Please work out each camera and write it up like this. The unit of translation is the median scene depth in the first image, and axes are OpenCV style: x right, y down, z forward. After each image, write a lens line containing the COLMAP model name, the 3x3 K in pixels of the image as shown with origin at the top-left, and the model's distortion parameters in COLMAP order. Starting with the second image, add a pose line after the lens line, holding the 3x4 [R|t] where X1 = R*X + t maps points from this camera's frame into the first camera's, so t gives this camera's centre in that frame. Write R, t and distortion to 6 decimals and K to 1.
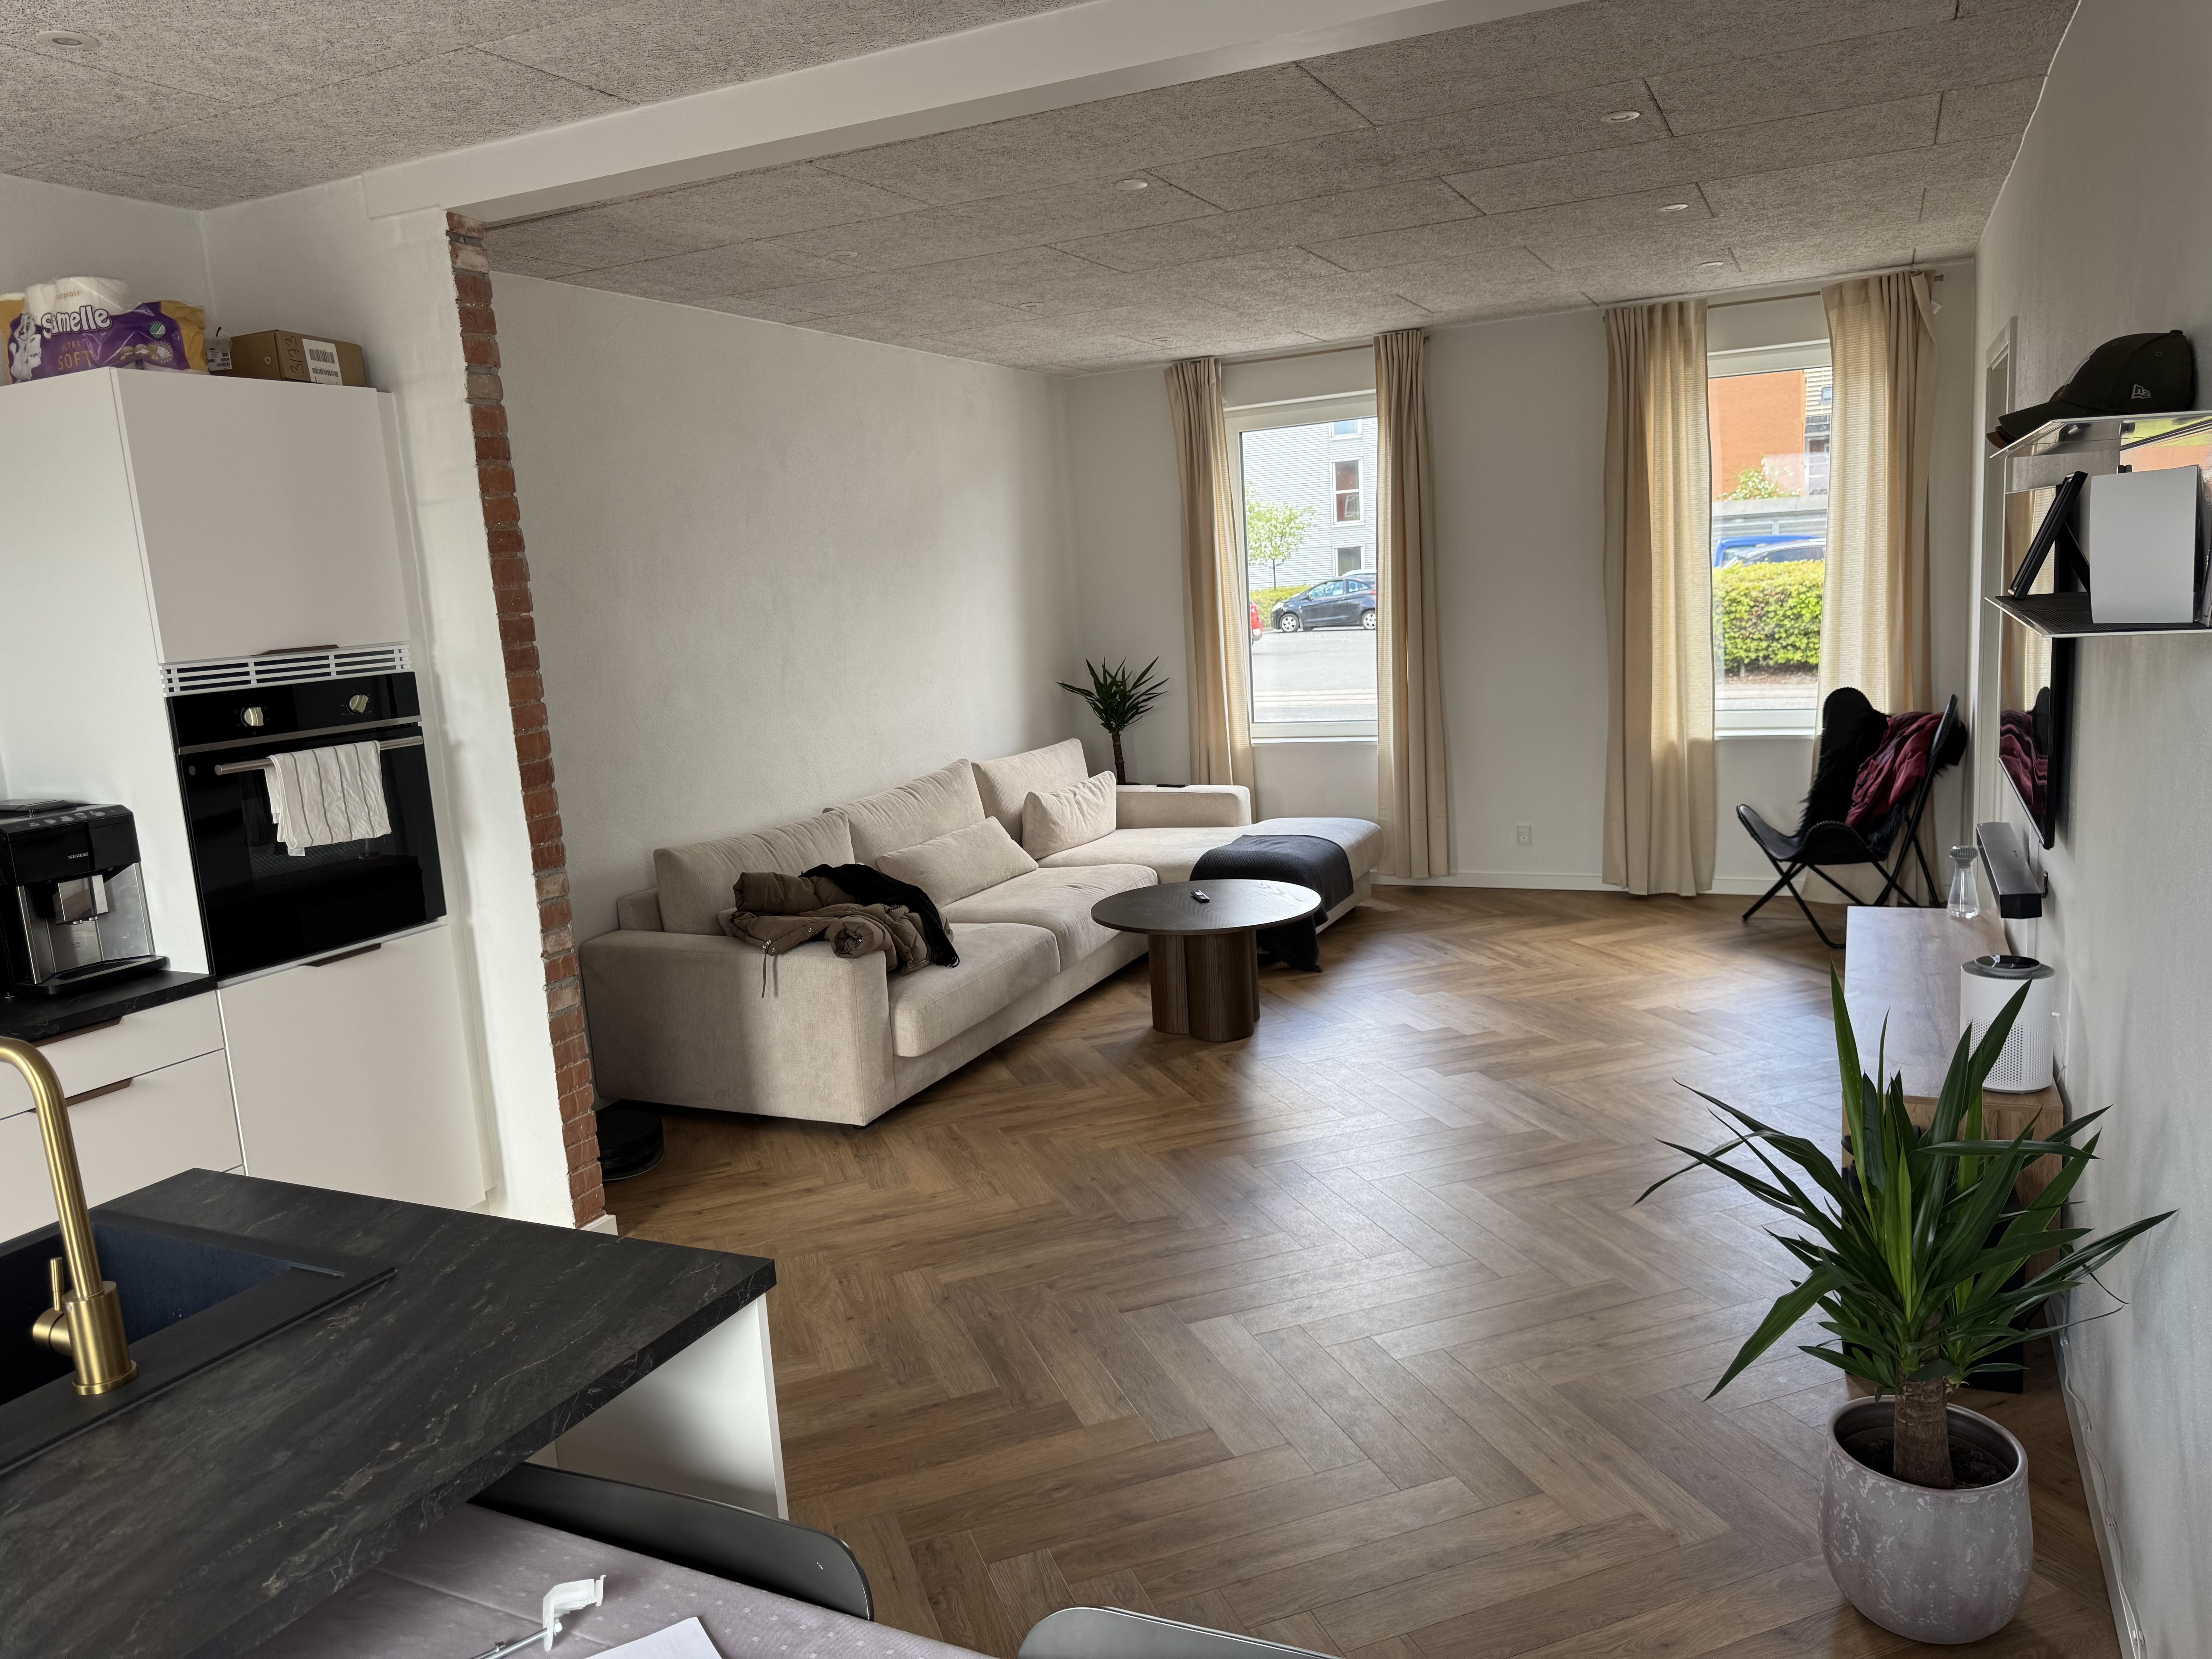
lens RADIAL K [[1529.2, 0, 1176.8], [0, 1529.2, 796.5], [0, 0, 1]] dist [0.315645, -0.157980]
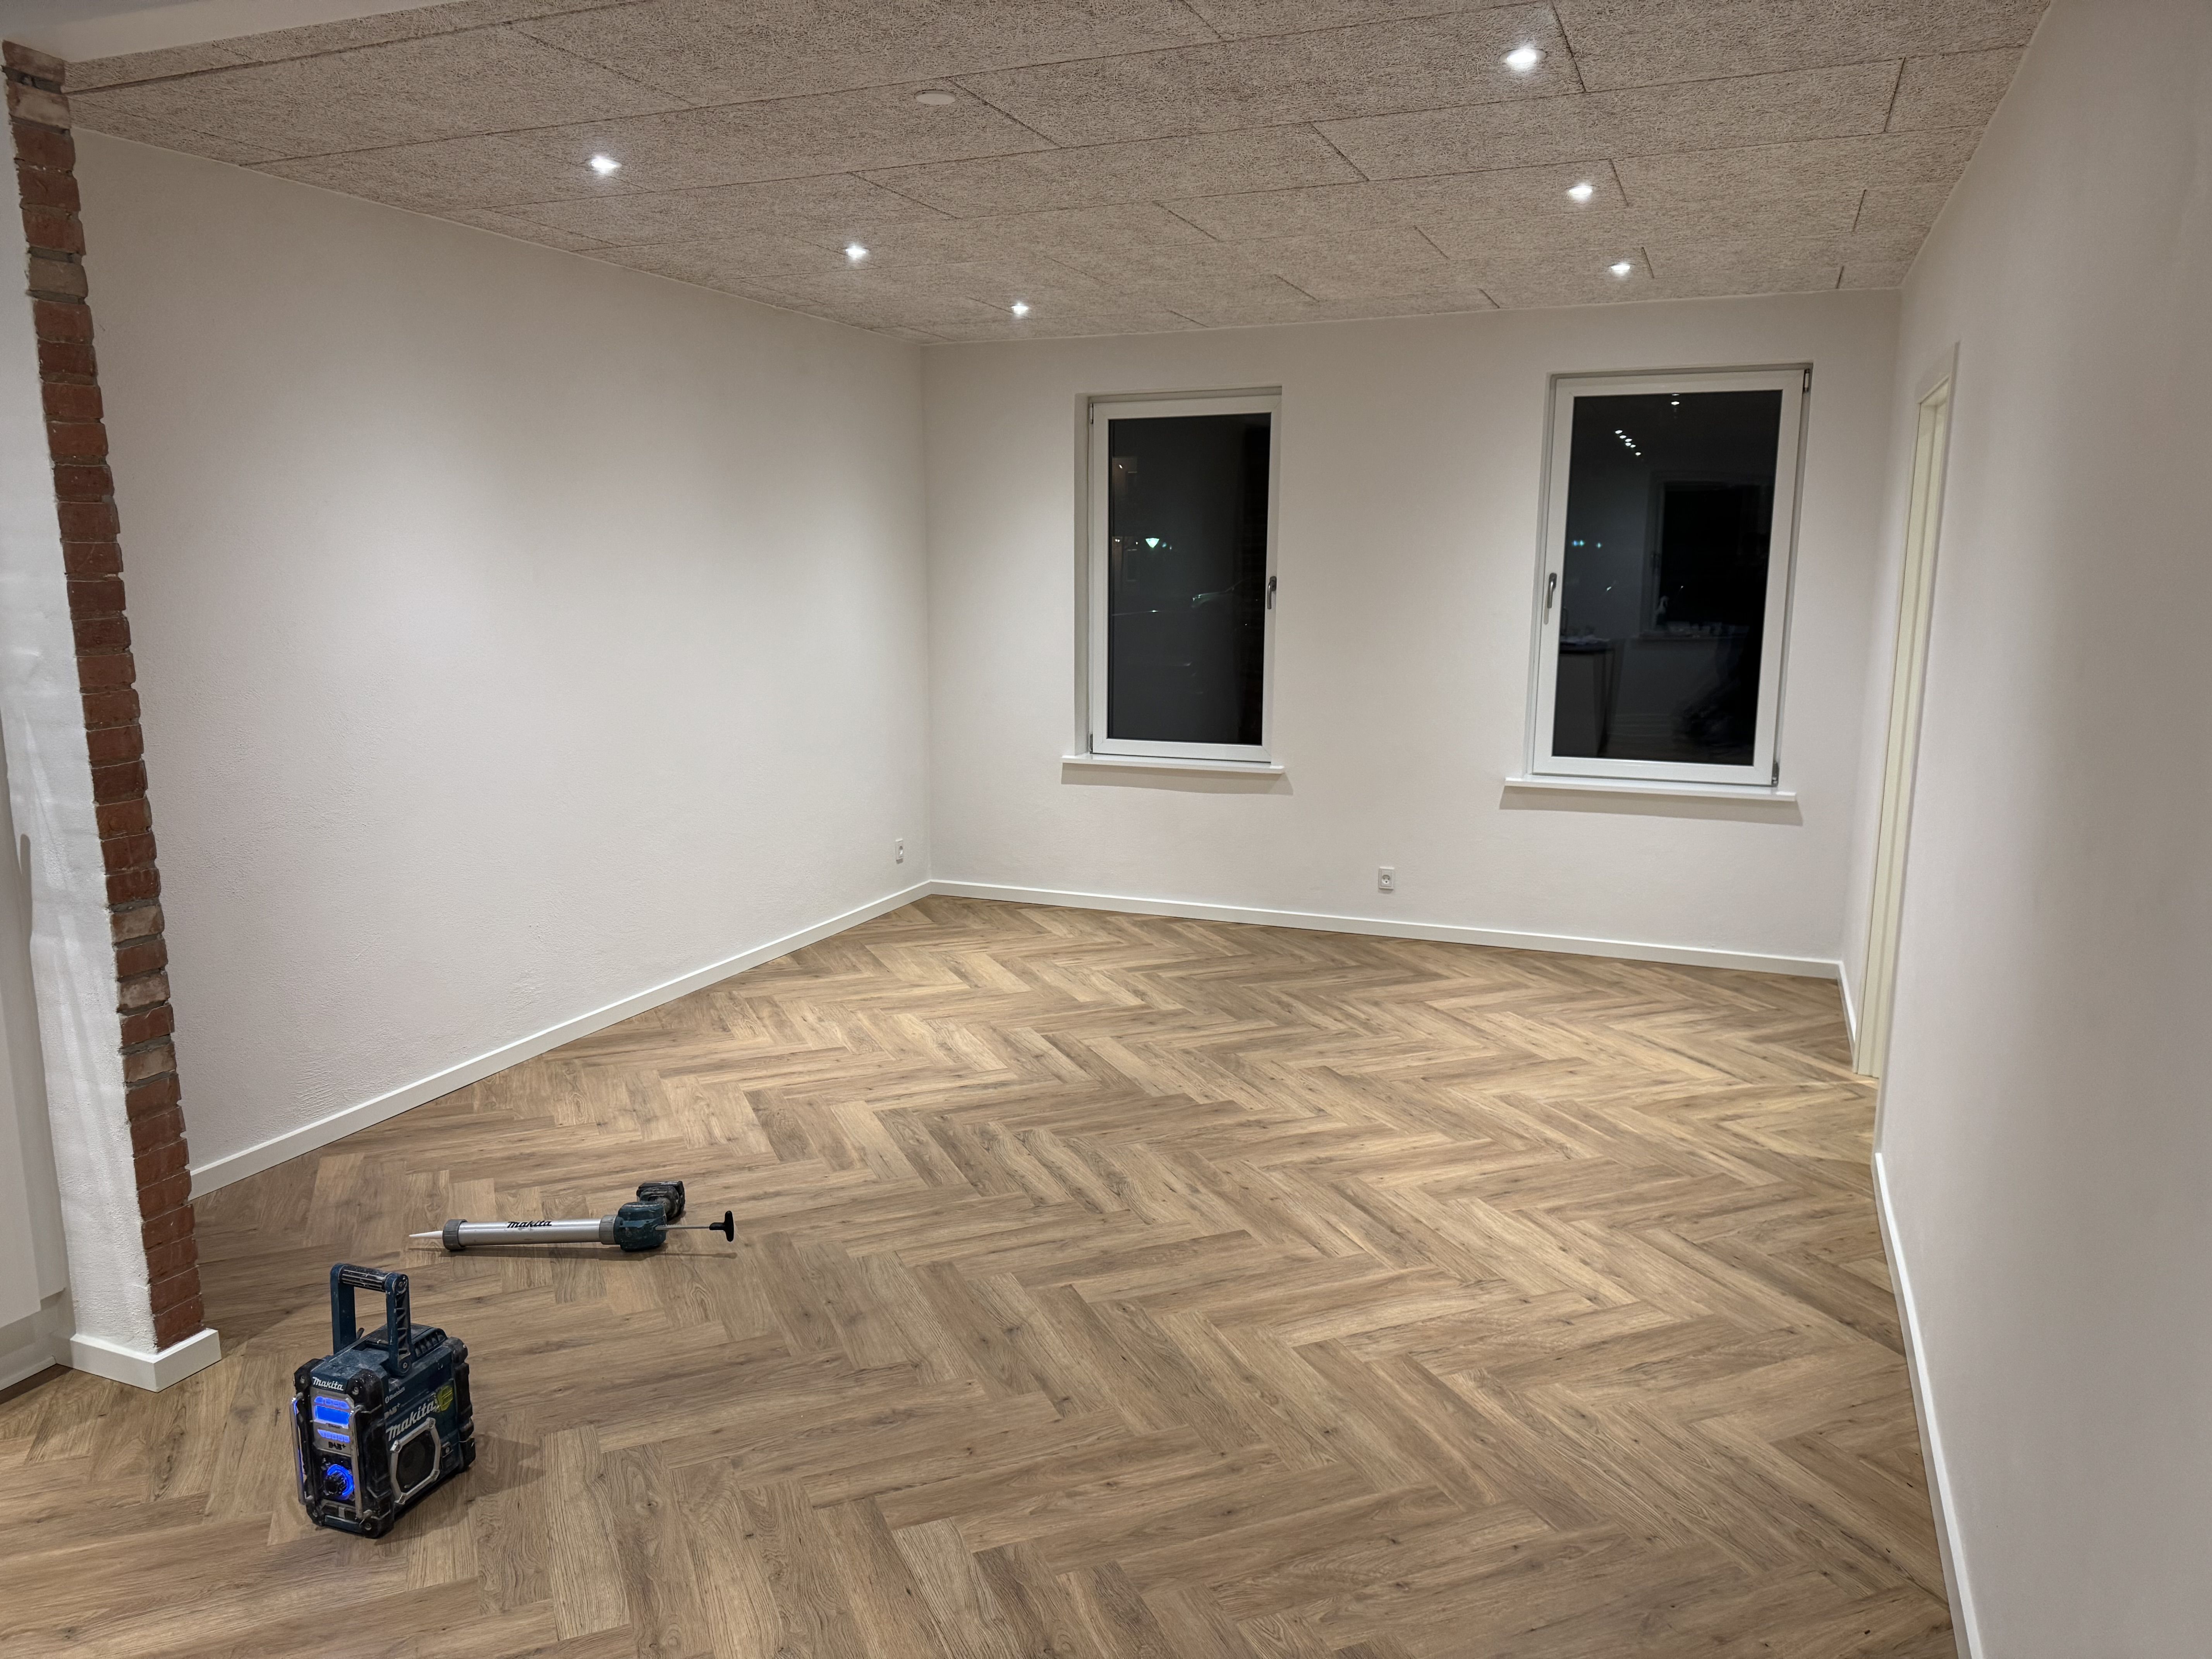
lens RADIAL K [[1548.6, 0, 1110.9], [0, 1548.6, 834.7], [0, 0, 1]] dist [0.244778, -0.074403]
pose [[0.997886, 0.055993, 0.032998, 0.055813], [-0.056902, 0.998007, 0.027264, -0.035629], [-0.031406, -0.029084, 0.999083, 0.158454]]
